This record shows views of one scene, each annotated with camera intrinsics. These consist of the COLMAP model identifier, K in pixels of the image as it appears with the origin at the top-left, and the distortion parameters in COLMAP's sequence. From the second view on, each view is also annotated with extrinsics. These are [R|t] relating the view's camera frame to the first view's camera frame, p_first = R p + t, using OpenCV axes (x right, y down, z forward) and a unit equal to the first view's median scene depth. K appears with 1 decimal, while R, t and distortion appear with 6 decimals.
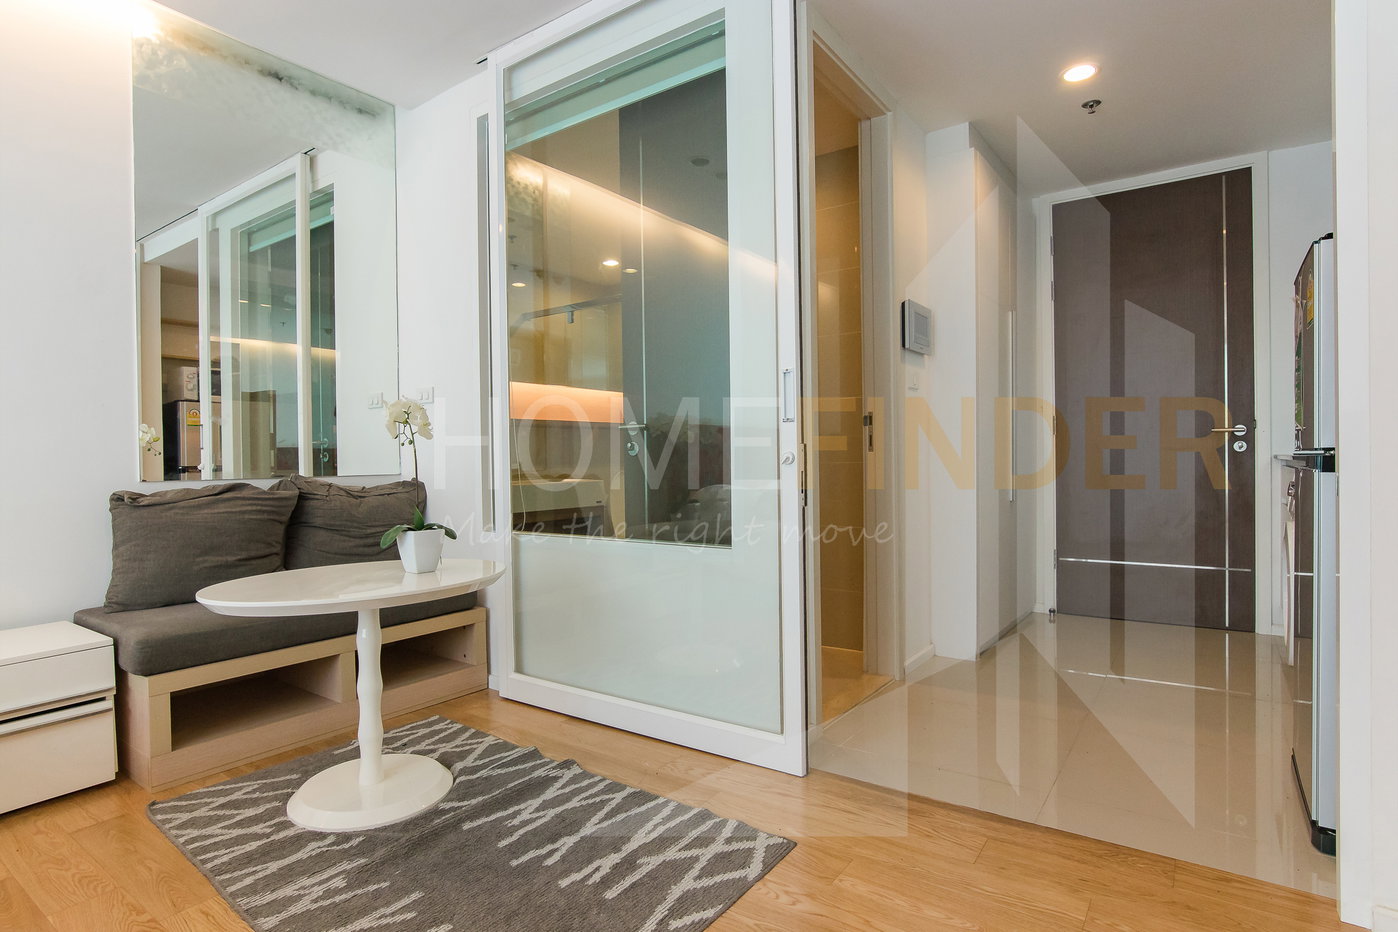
lens RADIAL K [[729.5, 0, 699.7], [0, 729.5, 464.8], [0, 0, 1]] dist [-0.017765, 0.003864]
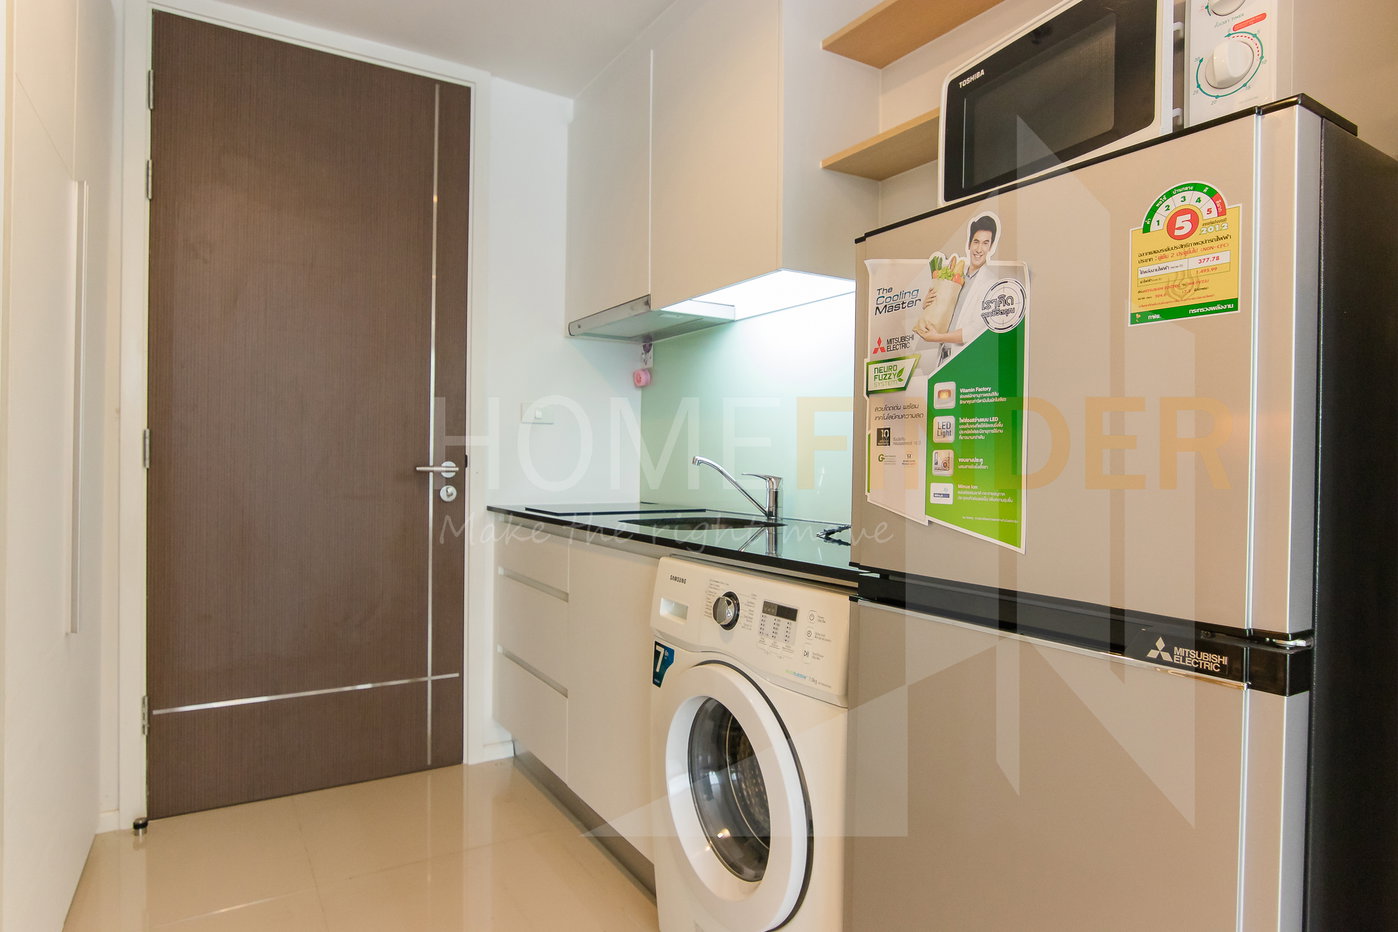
lens RADIAL K [[788.1, 0, 678.8], [0, 788.1, 463.0], [0, 0, 1]] dist [-0.021557, 0.003617]
pose [[0.389889, 0.011859, 0.920785, 0.155137], [-0.008230, 0.999922, -0.009394, -0.049062], [-0.920825, -0.003915, 0.389957, 0.515716]]
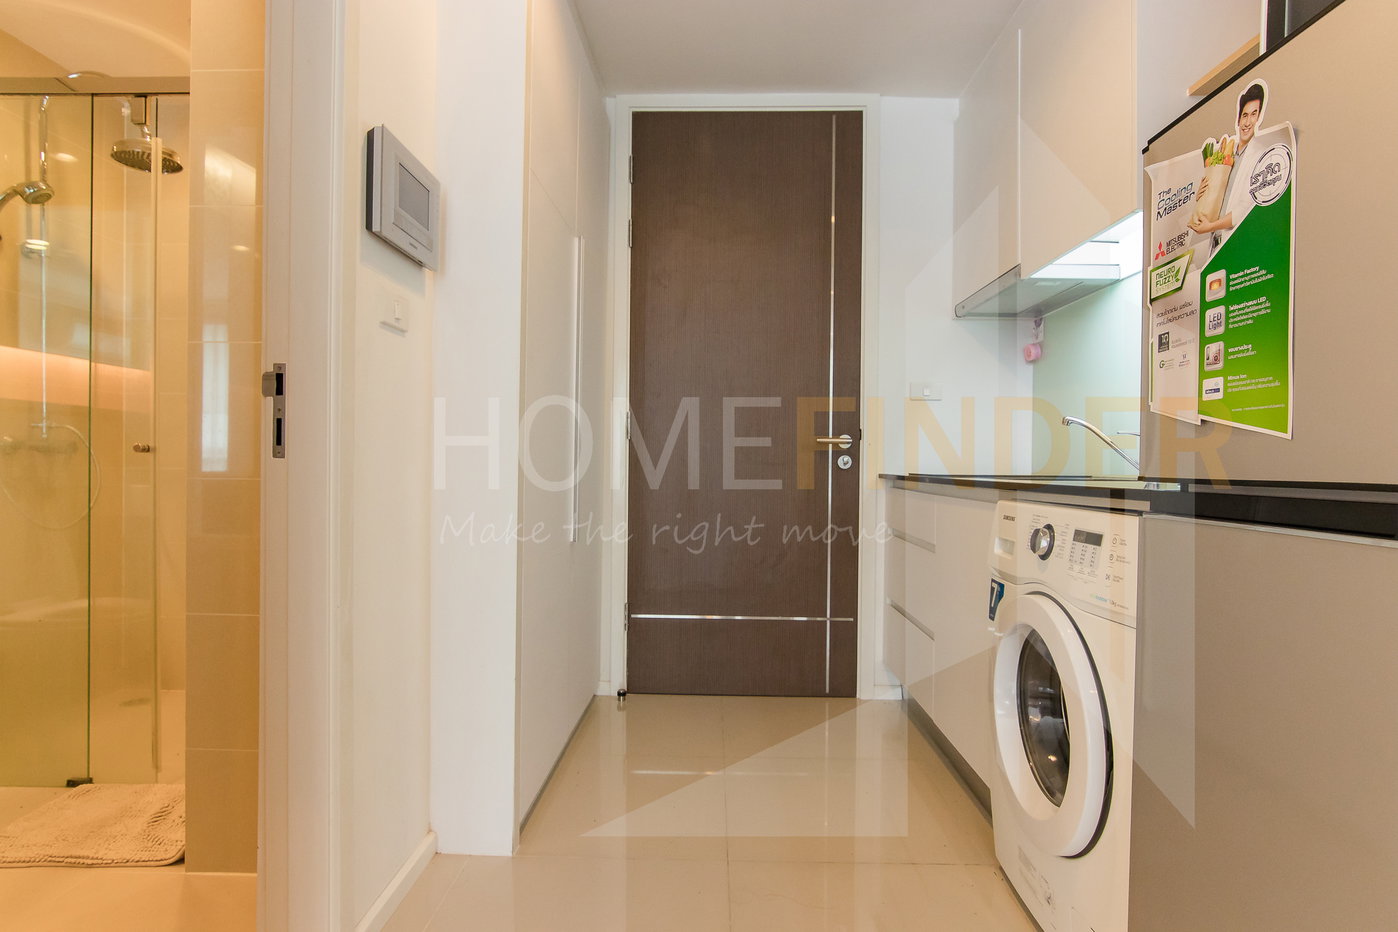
lens RADIAL K [[729.5, 0, 699.8], [0, 729.5, 466.1], [0, 0, 1]] dist [-0.017765, 0.003864]
pose [[0.822272, 0.018581, 0.568791, 0.166949], [-0.015690, 0.999827, -0.009979, -0.010988], [-0.568878, -0.000718, 0.822421, 0.437366]]
